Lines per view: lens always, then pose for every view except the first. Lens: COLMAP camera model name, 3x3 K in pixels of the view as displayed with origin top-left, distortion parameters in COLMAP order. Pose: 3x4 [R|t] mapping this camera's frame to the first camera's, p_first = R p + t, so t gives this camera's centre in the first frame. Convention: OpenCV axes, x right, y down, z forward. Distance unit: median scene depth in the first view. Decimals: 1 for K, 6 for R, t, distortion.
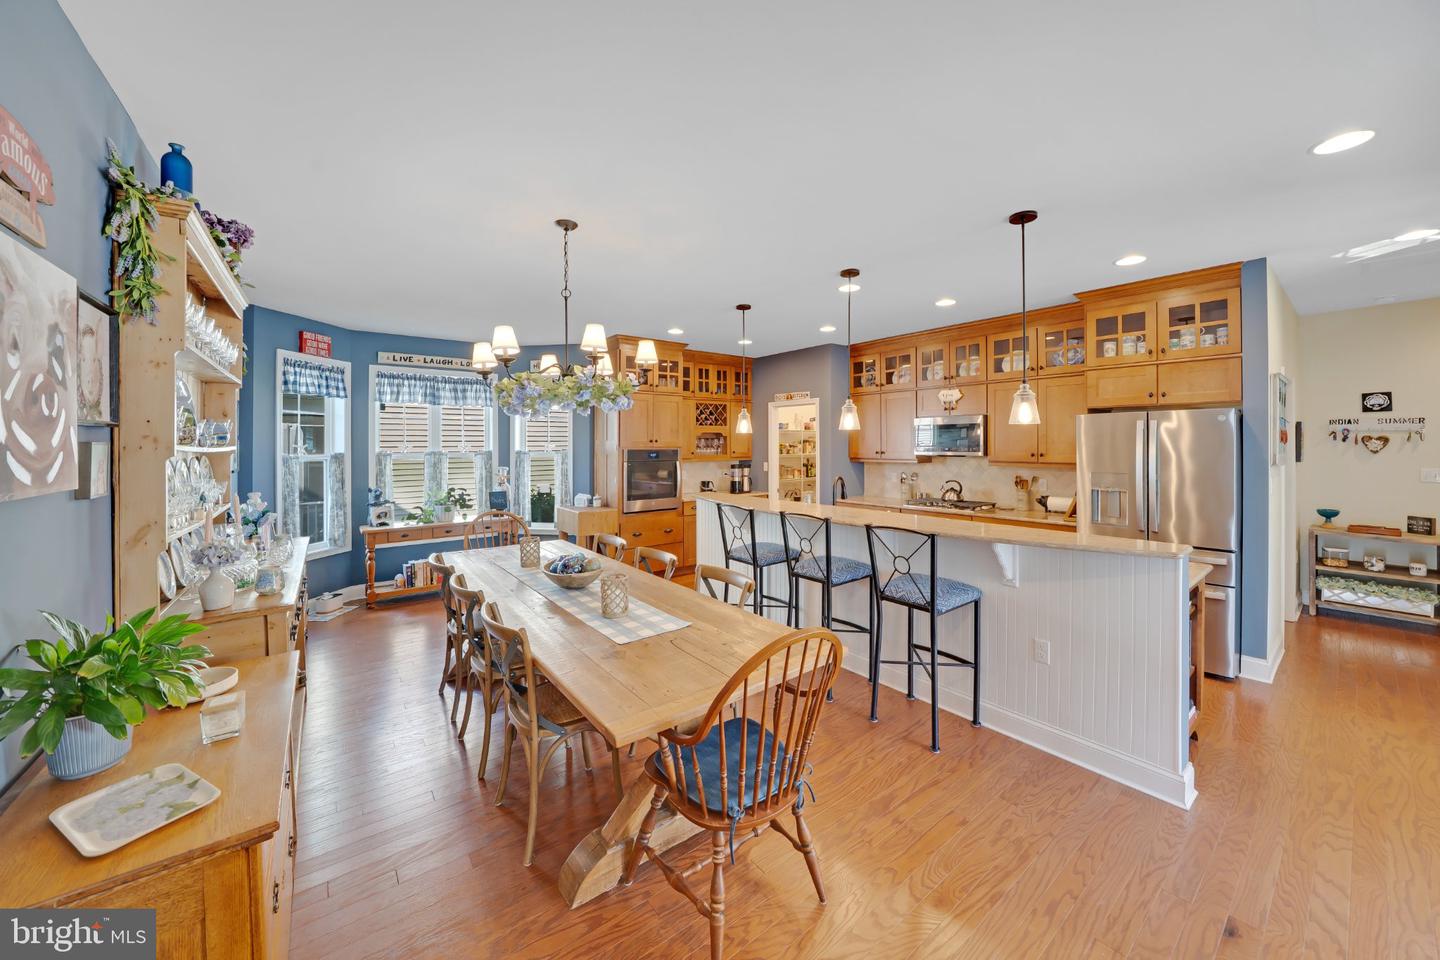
lens RADIAL K [[514.6, 0, 719.7], [0, 514.6, 446.5], [0, 0, 1]] dist [-0.022445, 0.000030]
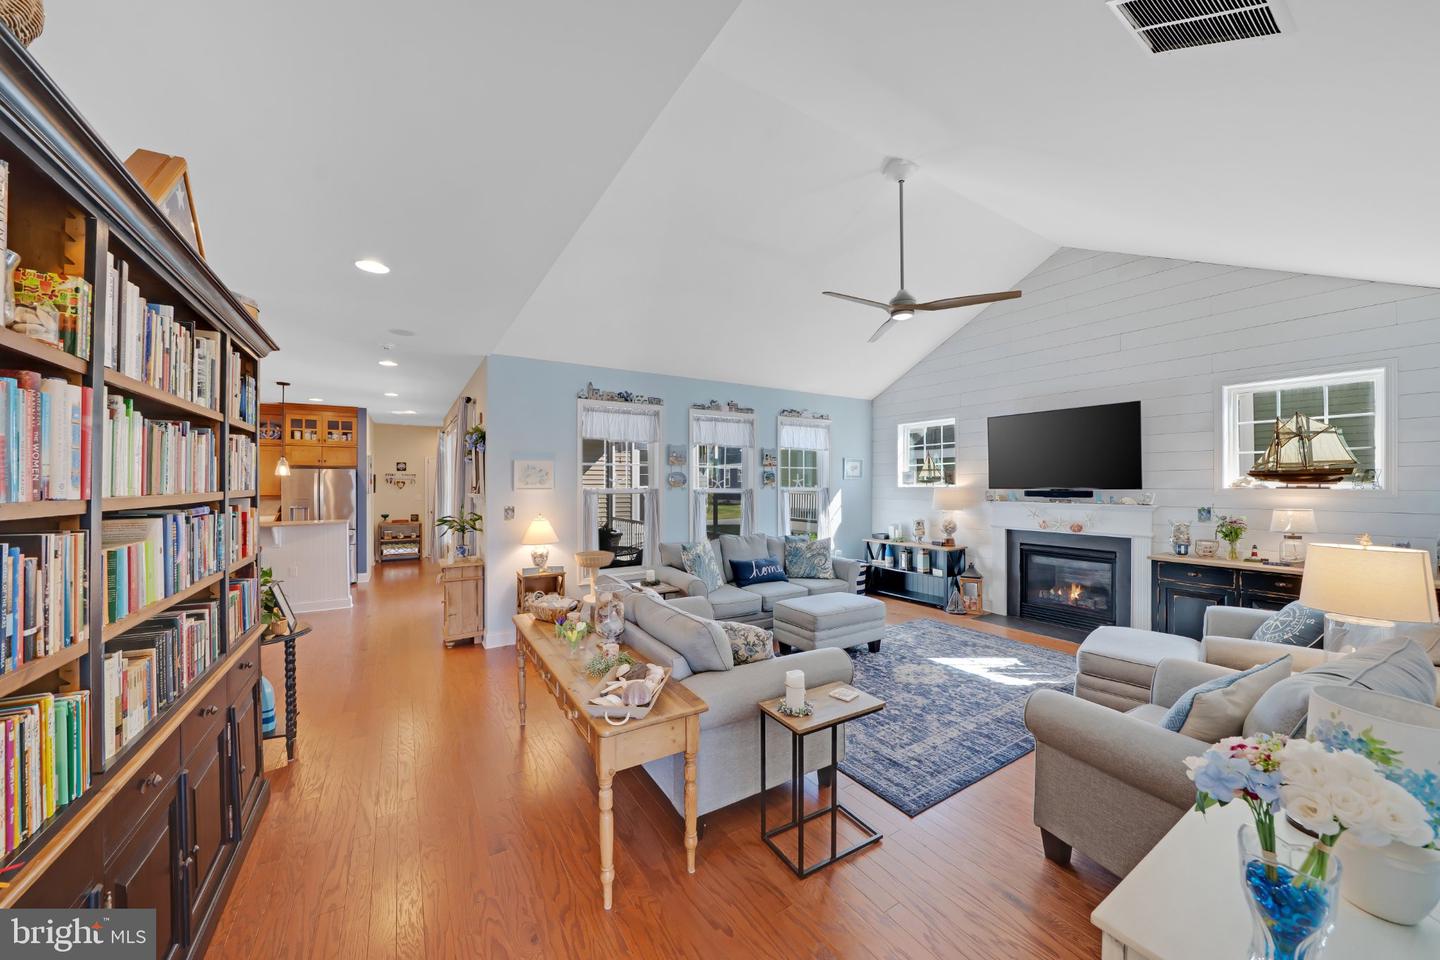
lens RADIAL K [[507.0, 0, 712.1], [0, 507.0, 483.5], [0, 0, 1]] dist [-0.019862, 0.000172]
pose [[0.101485, 0.005400, 0.994822, -0.850053], [0.004604, 0.999972, -0.005898, 0.010079], [-0.994826, 0.005179, 0.101458, -0.672922]]
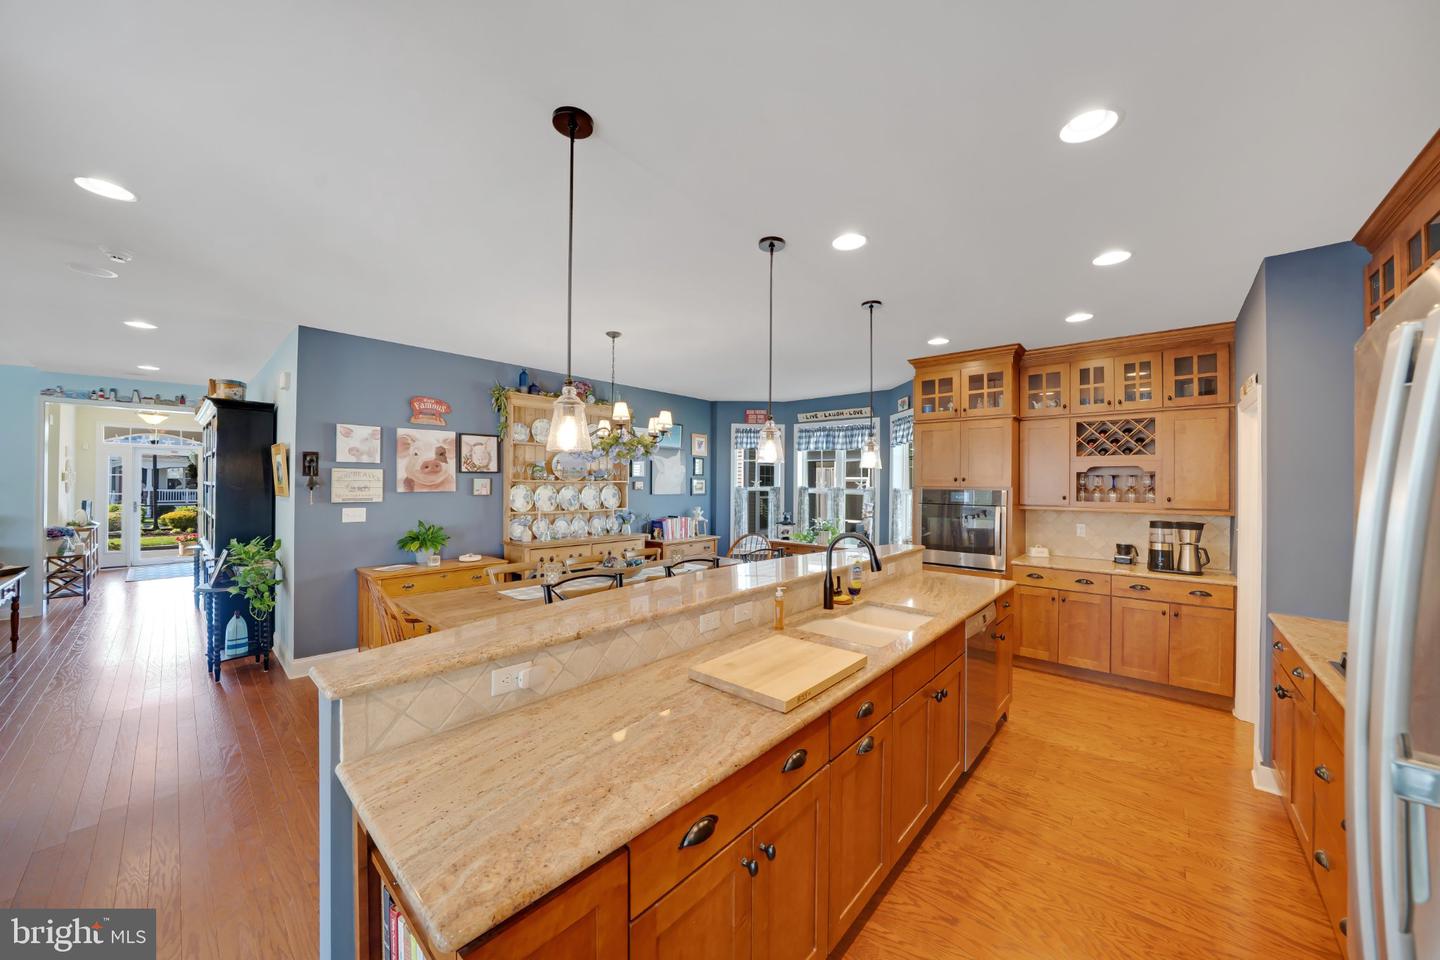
lens RADIAL K [[500.9, 0, 720.0], [0, 500.9, 480.0], [0, 0, 1]] dist [0.000034, 0.000033]
pose [[0.187600, 0.005429, -0.982230, 1.143799], [-0.012443, 0.999918, 0.003150, -0.015916], [0.982167, 0.011630, 0.187652, 0.976266]]
